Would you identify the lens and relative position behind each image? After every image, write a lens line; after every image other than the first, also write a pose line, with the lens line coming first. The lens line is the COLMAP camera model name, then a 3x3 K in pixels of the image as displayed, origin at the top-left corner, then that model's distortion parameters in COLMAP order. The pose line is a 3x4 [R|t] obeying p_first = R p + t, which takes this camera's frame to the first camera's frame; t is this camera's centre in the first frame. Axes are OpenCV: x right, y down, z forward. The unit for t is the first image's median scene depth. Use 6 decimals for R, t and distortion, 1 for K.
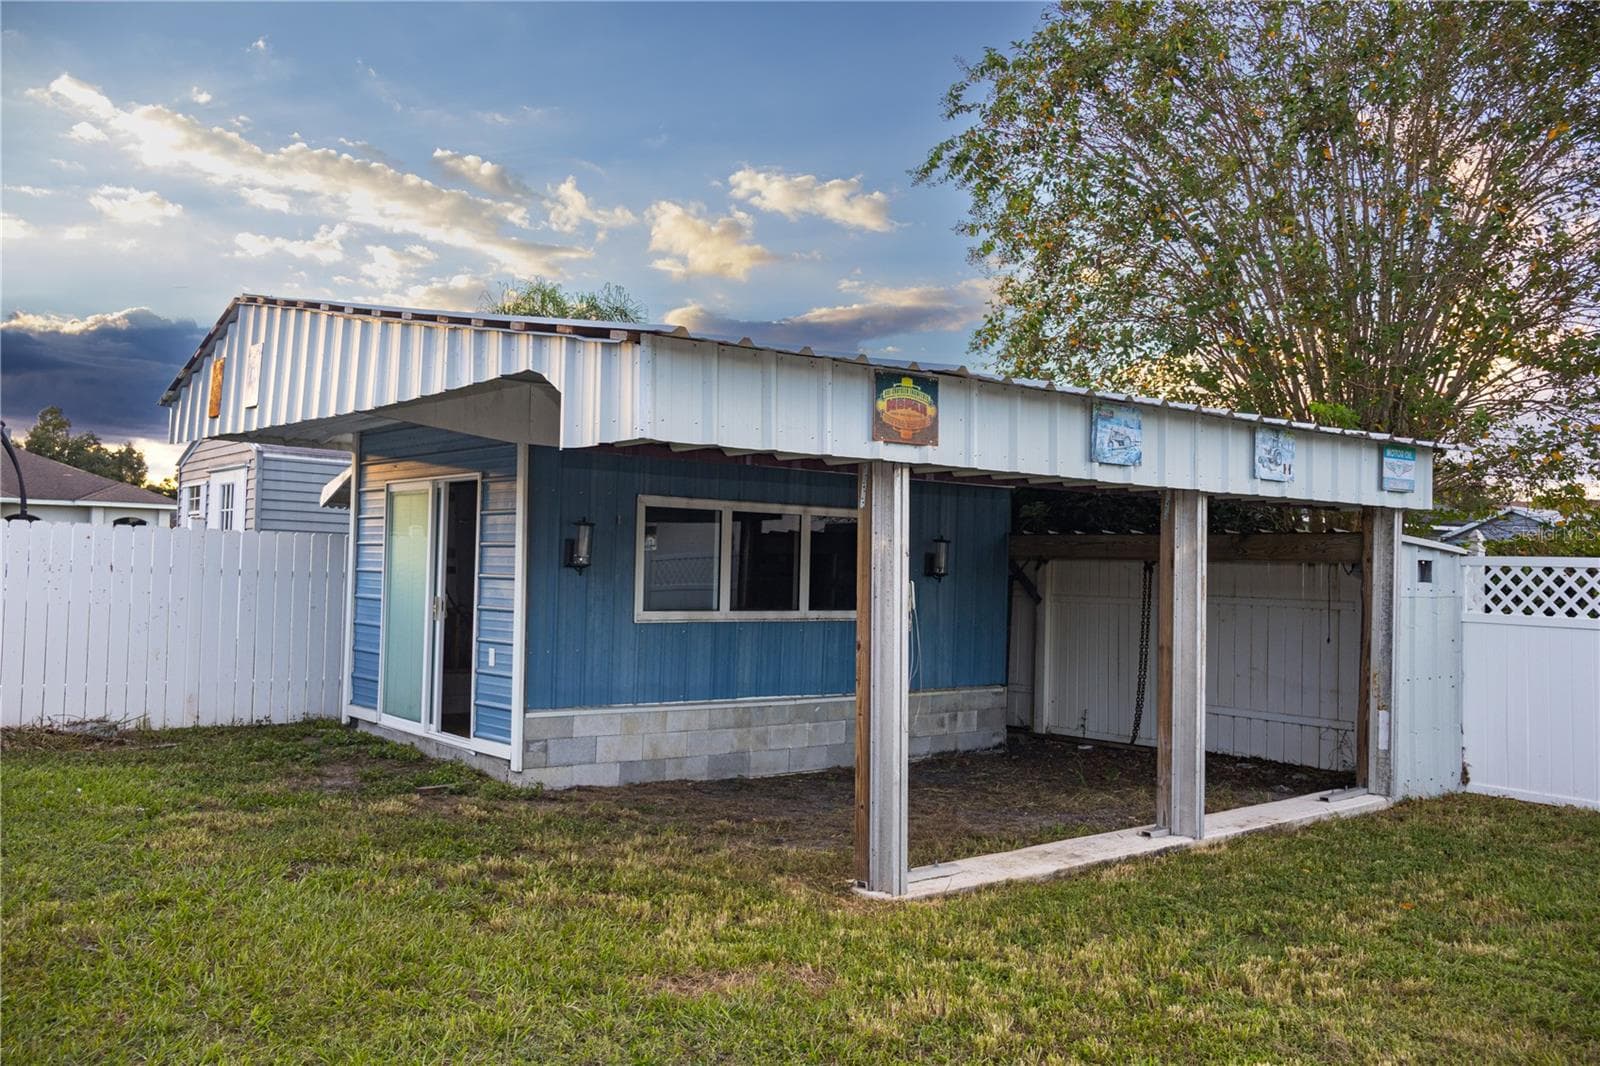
lens RADIAL K [[1368.2, 0, 800.0], [0, 1368.2, 533.0], [0, 0, 1]] dist [-0.002380, -0.002169]
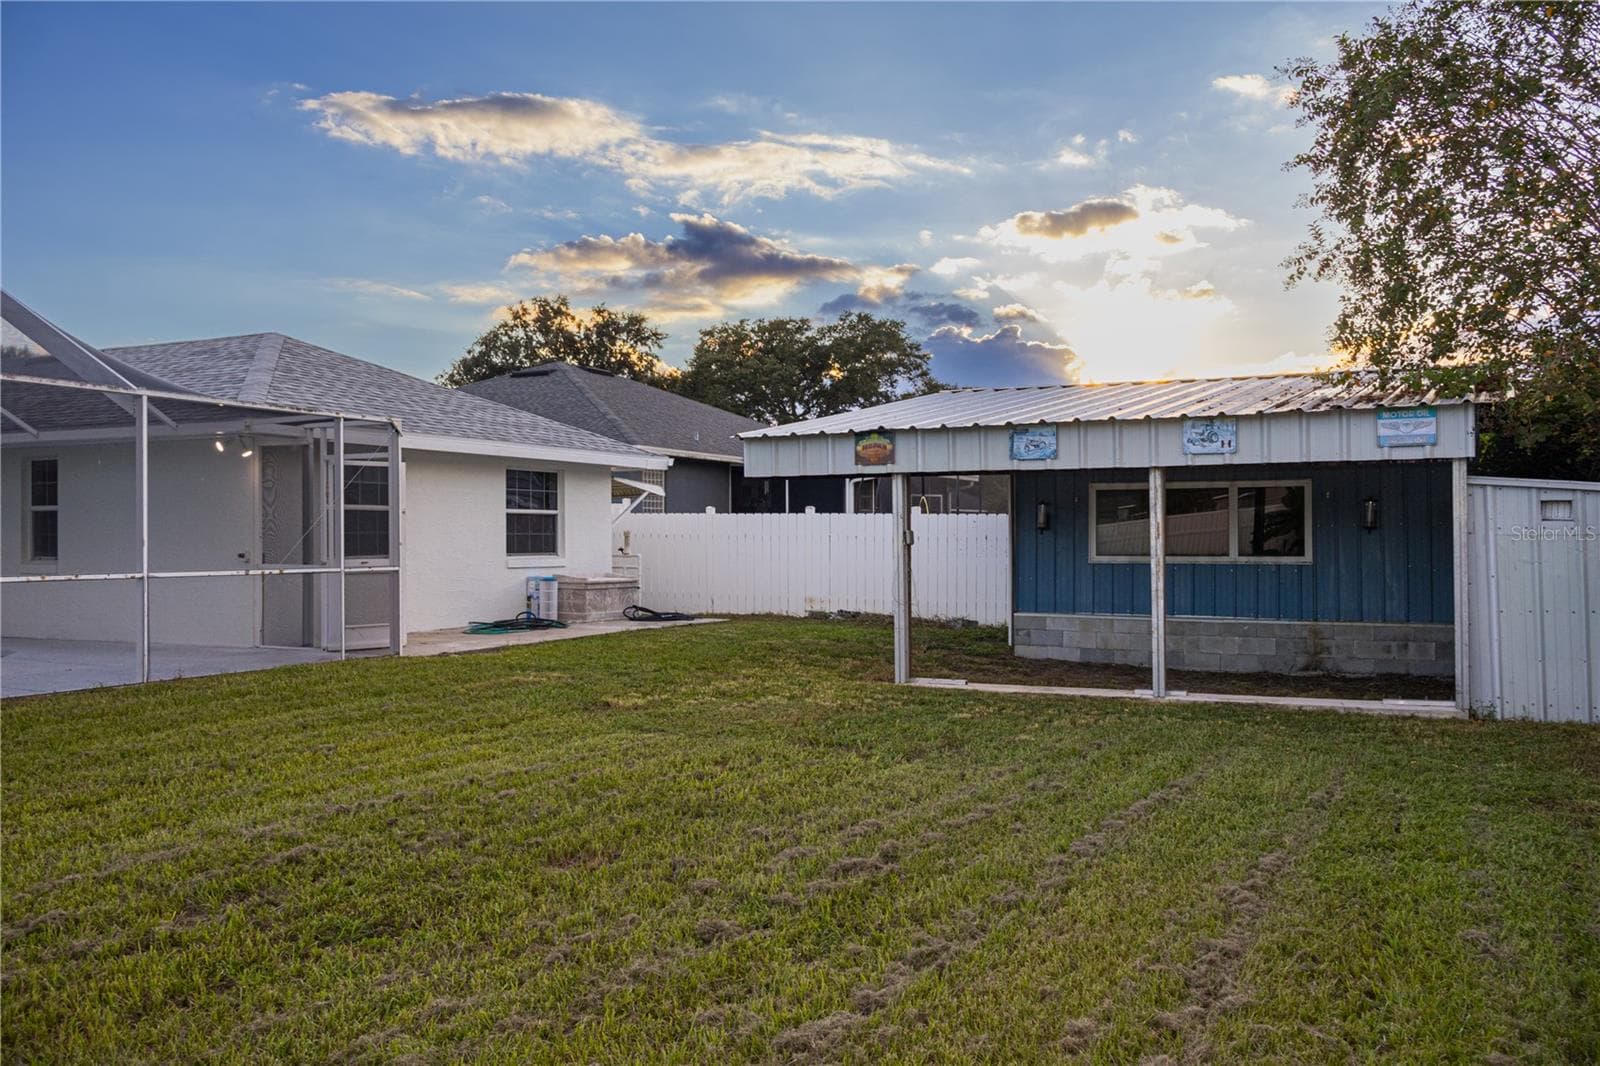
lens RADIAL K [[1368.2, 0, 800.0], [0, 1368.2, 533.0], [0, 0, 1]] dist [-0.002380, -0.002169]
pose [[0.387211, -0.024234, -0.921673, 1.243259], [0.037228, 0.999250, -0.010634, 0.035097], [0.921239, -0.030194, 0.387823, 0.062598]]
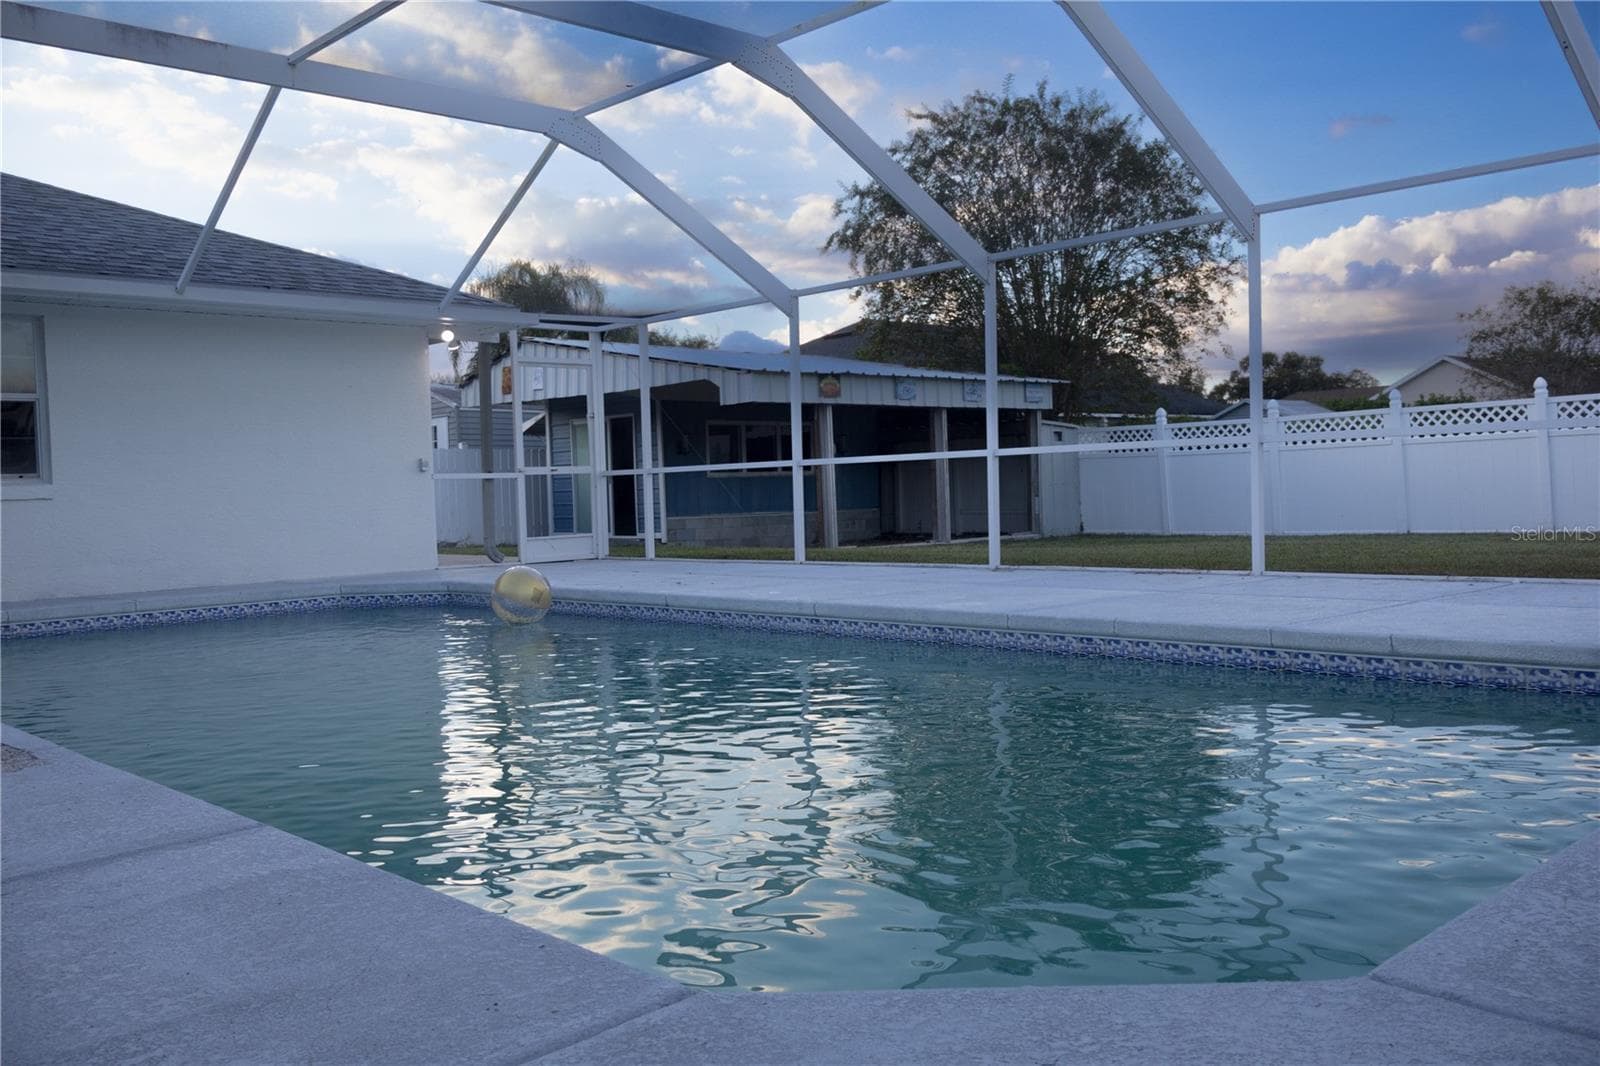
lens RADIAL K [[1368.2, 0, 800.0], [0, 1368.2, 533.0], [0, 0, 1]] dist [-0.002380, -0.002169]
pose [[0.995925, -0.056096, 0.070614, -0.140830], [0.051842, 0.996809, 0.060693, 0.029732], [-0.073793, -0.056785, 0.995656, -1.293890]]
